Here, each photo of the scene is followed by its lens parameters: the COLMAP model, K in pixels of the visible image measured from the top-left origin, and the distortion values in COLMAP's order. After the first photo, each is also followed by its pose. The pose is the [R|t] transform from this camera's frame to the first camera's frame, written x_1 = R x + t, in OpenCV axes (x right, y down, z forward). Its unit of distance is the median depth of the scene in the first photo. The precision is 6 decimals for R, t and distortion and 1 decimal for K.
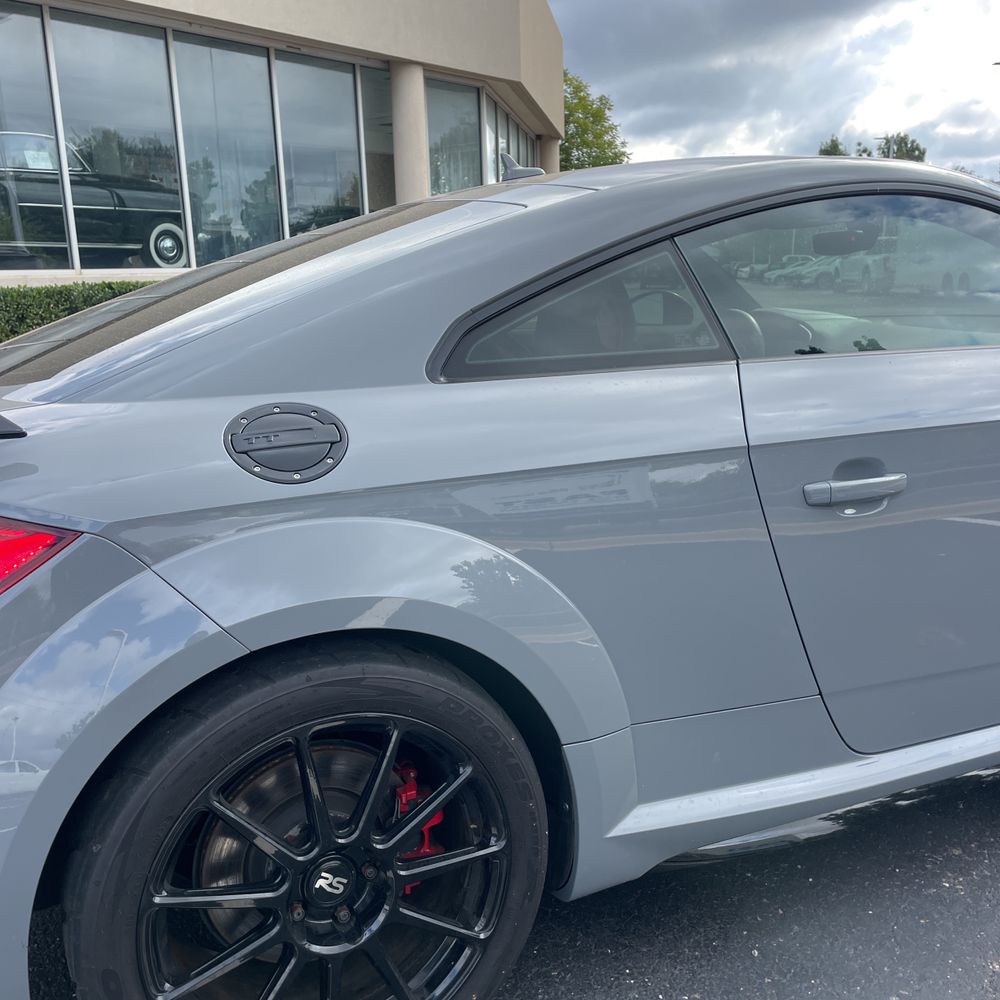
lens RADIAL K [[1020.8, 0, 501.5], [0, 1020.8, 497.1], [0, 0, 1]] dist [0.033963, 0.000000]
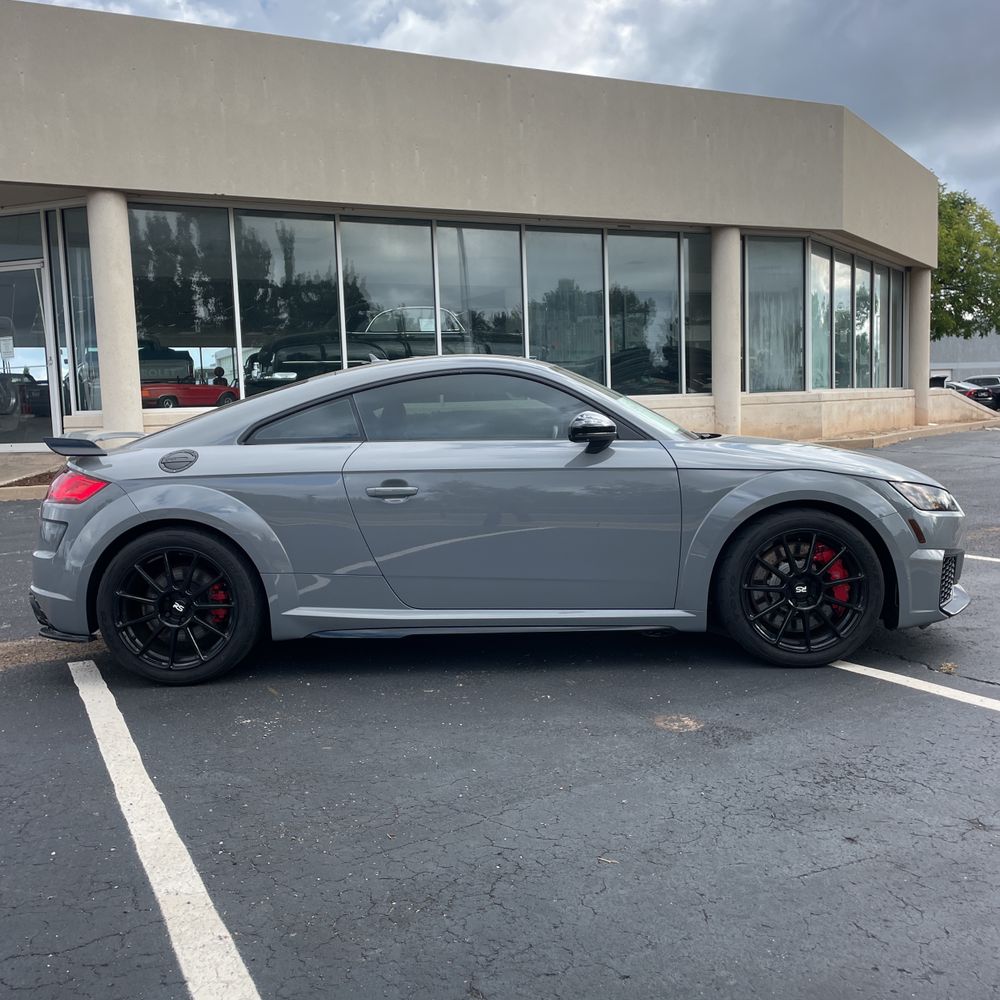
lens RADIAL K [[1020.8, 0, 498.5], [0, 1020.8, 498.3], [0, 0, 1]] dist [0.033963, 0.000000]
pose [[0.900234, 0.034395, -0.434045, 0.247434], [-0.085135, 0.991538, -0.098002, 0.034297], [0.427001, 0.125177, 0.895545, -0.167569]]
